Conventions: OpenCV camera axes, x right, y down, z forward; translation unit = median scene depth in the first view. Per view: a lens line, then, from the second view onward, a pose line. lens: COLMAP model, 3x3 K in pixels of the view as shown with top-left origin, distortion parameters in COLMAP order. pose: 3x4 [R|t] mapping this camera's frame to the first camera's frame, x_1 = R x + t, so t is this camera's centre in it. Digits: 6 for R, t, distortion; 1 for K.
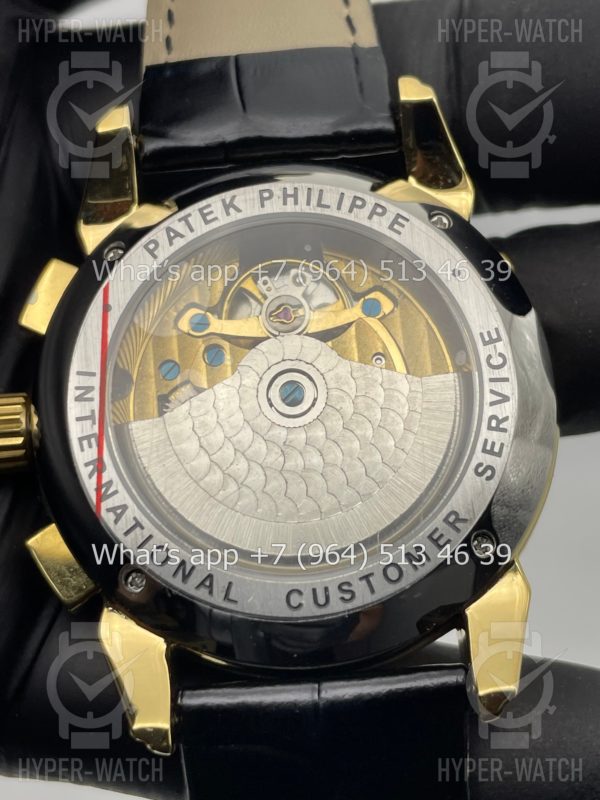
lens RADIAL K [[1265.3, 0, 299.7], [0, 1265.3, 399.6], [0, 0, 1]] dist [0.145505, 0.000000]
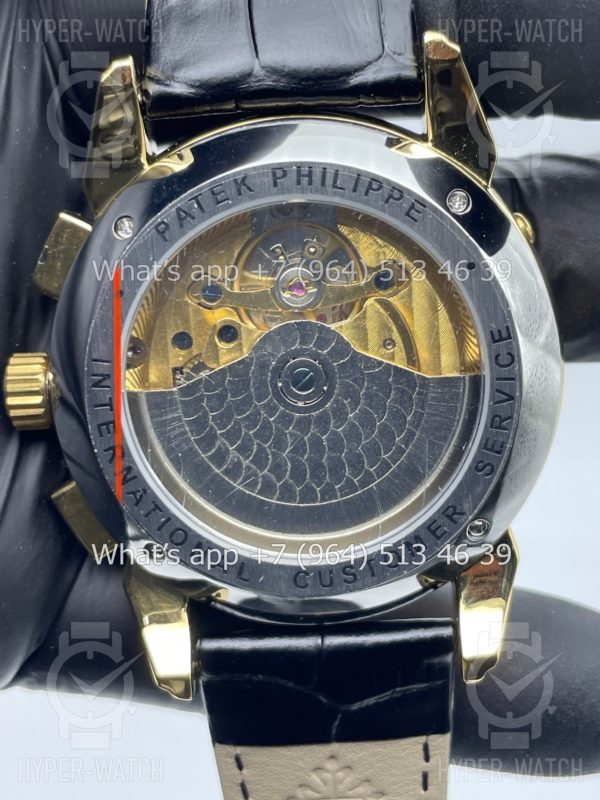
lens RADIAL K [[1265.3, 0, 300.7], [0, 1265.3, 399.2], [0, 0, 1]] dist [0.145505, 0.000000]
pose [[0.999822, 0.018817, -0.001611, -0.005853], [-0.016571, 0.915023, 0.403060, -0.411278], [0.009059, -0.402962, 0.915172, 0.055887]]
